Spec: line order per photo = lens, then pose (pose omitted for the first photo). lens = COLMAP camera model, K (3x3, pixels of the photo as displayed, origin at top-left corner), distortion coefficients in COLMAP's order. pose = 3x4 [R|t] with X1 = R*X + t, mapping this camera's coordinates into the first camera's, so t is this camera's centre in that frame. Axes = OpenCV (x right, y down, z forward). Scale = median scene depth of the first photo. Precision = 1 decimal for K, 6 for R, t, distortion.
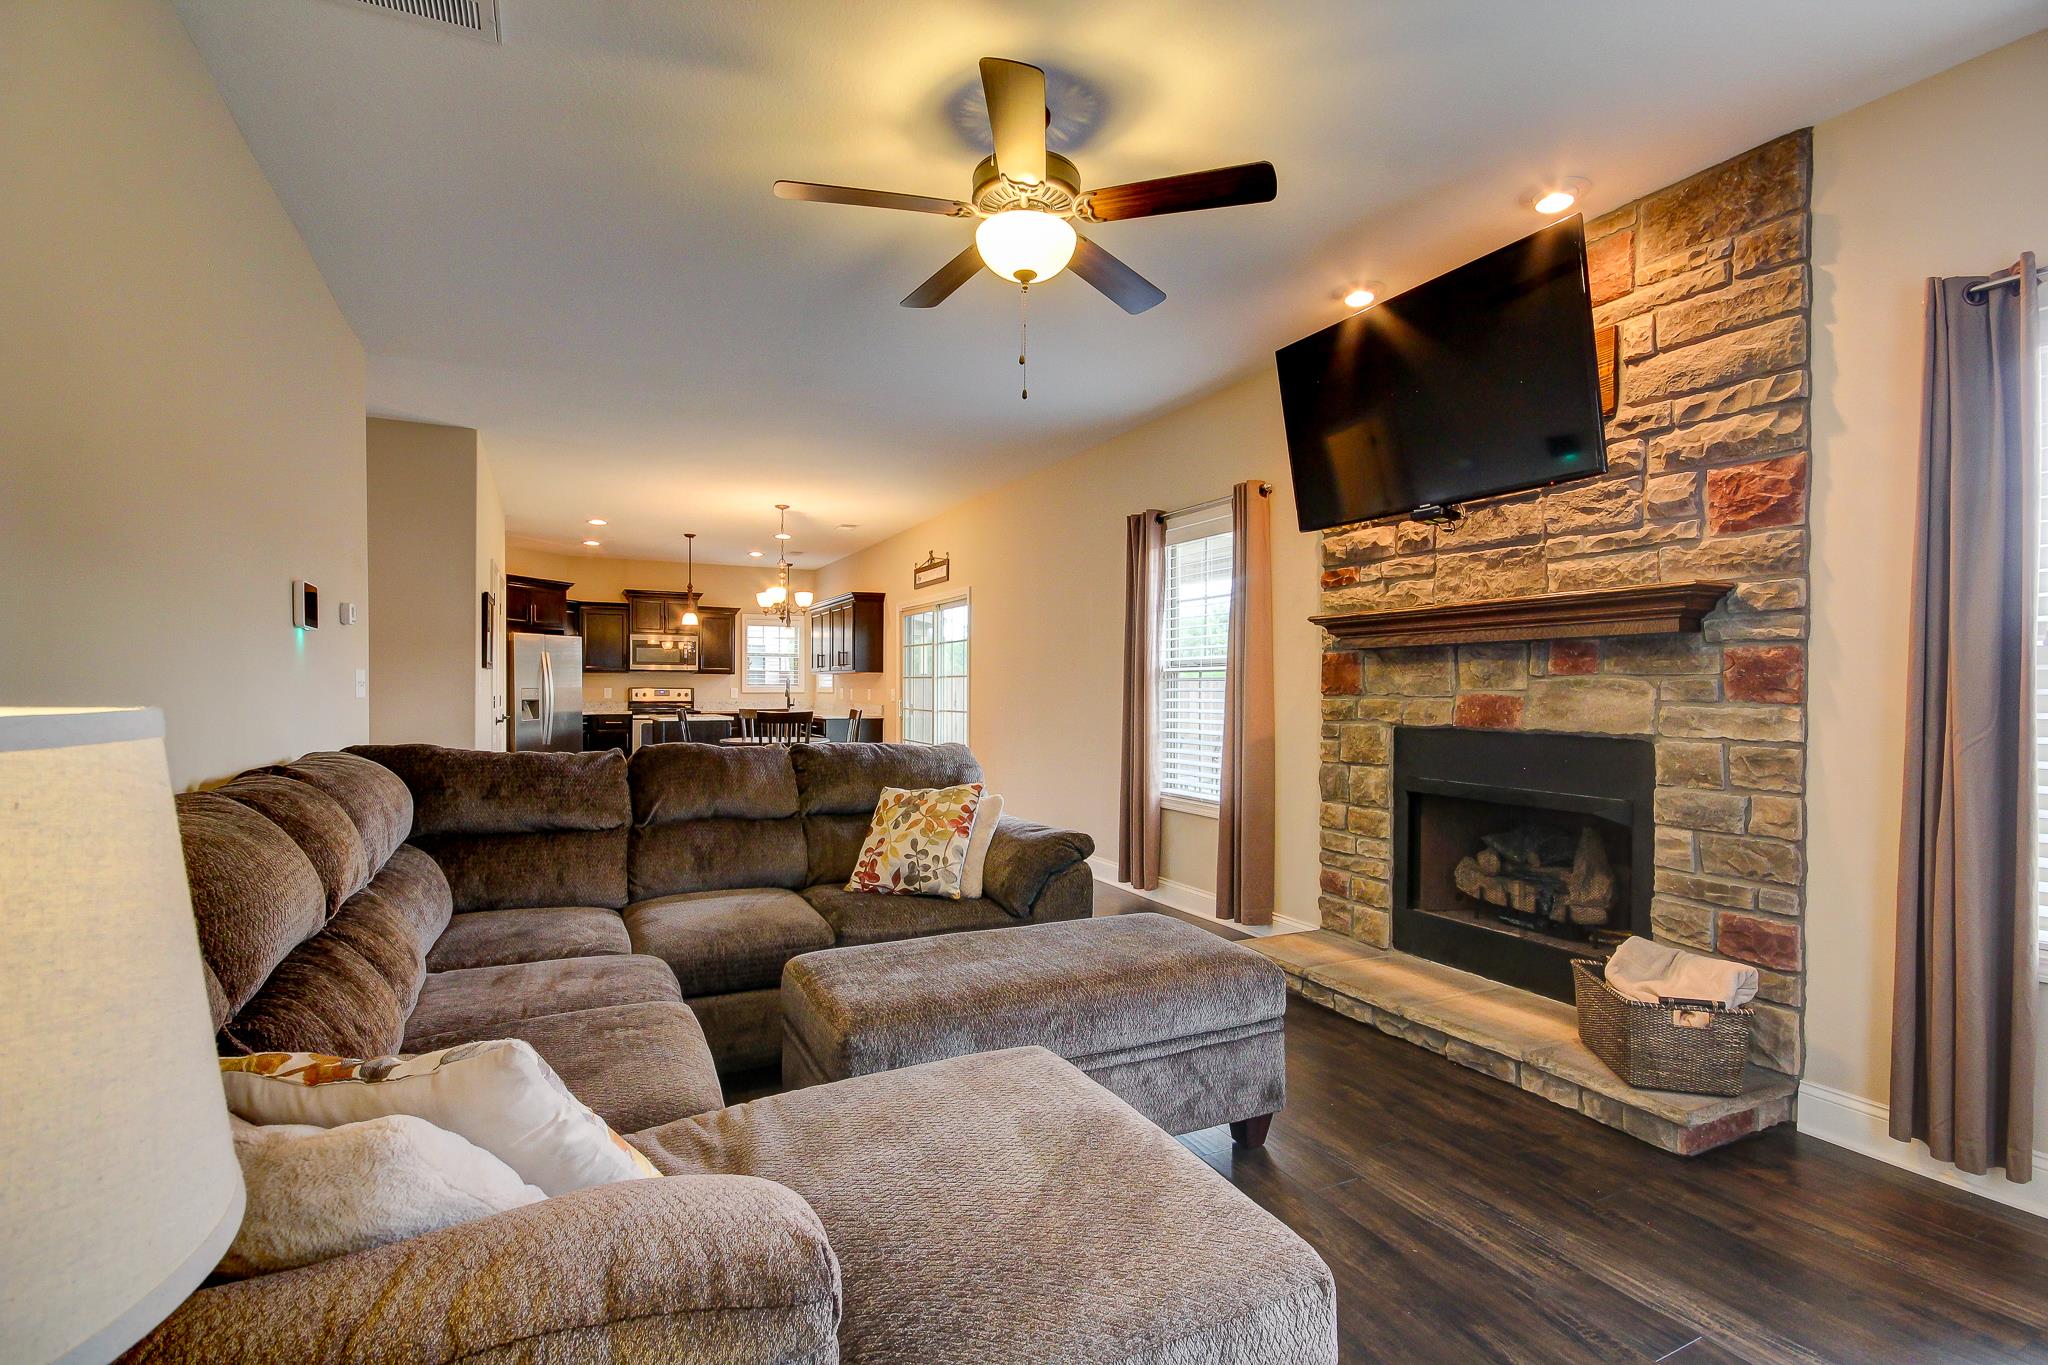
lens RADIAL K [[965.8, 0, 1029.4], [0, 965.8, 692.7], [0, 0, 1]] dist [0.003663, 0.000364]
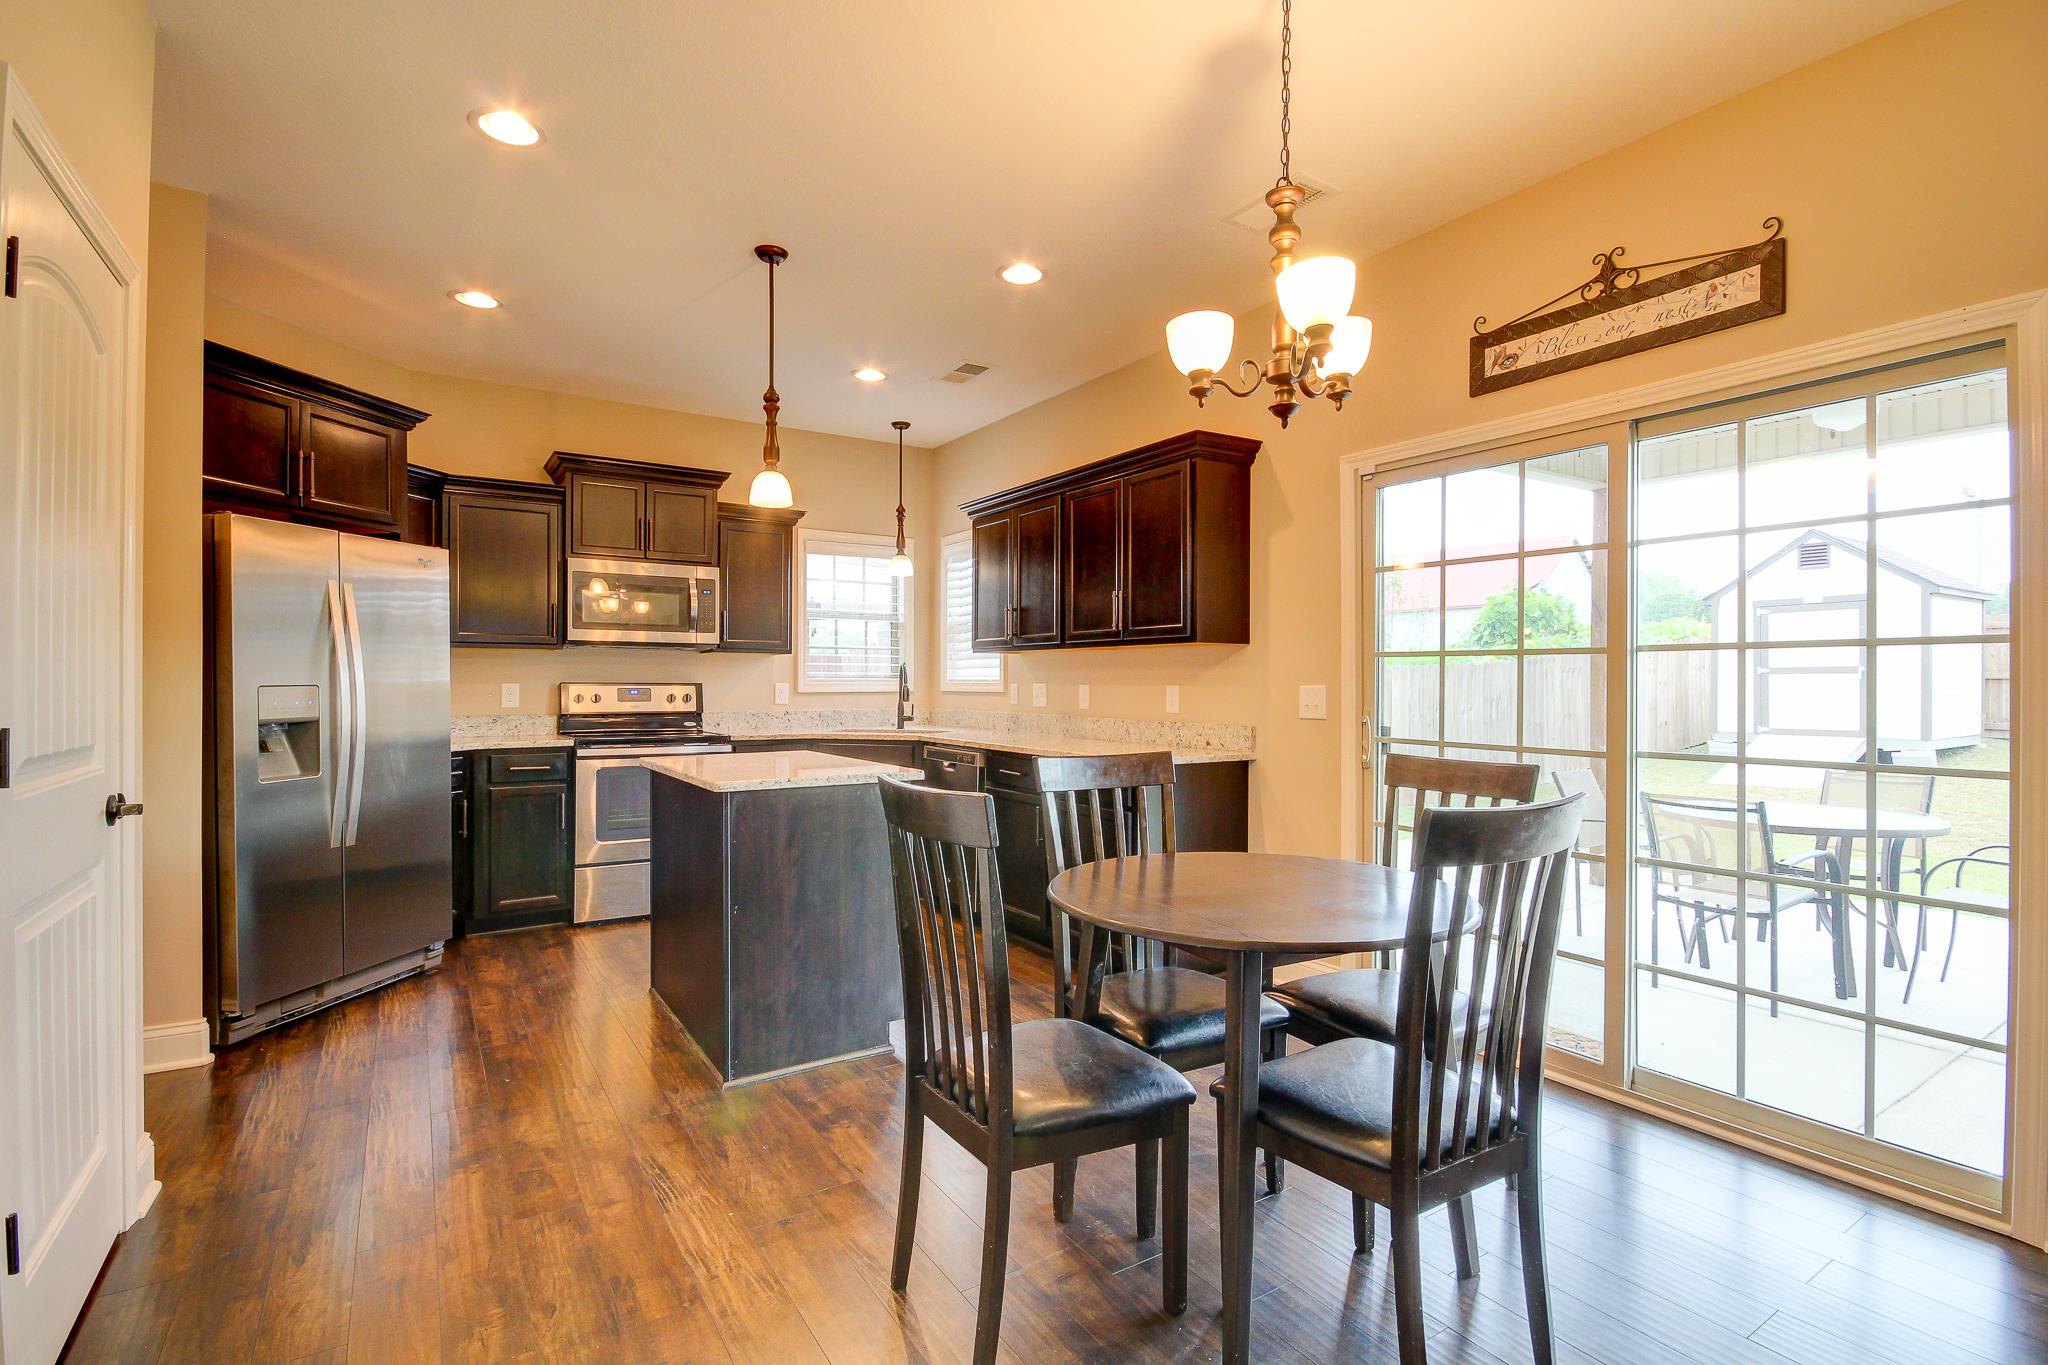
lens RADIAL K [[965.8, 0, 1018.4], [0, 965.8, 675.4], [0, 0, 1]] dist [0.003663, 0.000364]
pose [[0.994868, -0.002401, 0.101156, -0.259952], [0.003284, 0.999958, -0.008564, -0.004484], [-0.101132, 0.008852, 0.994834, 0.560021]]
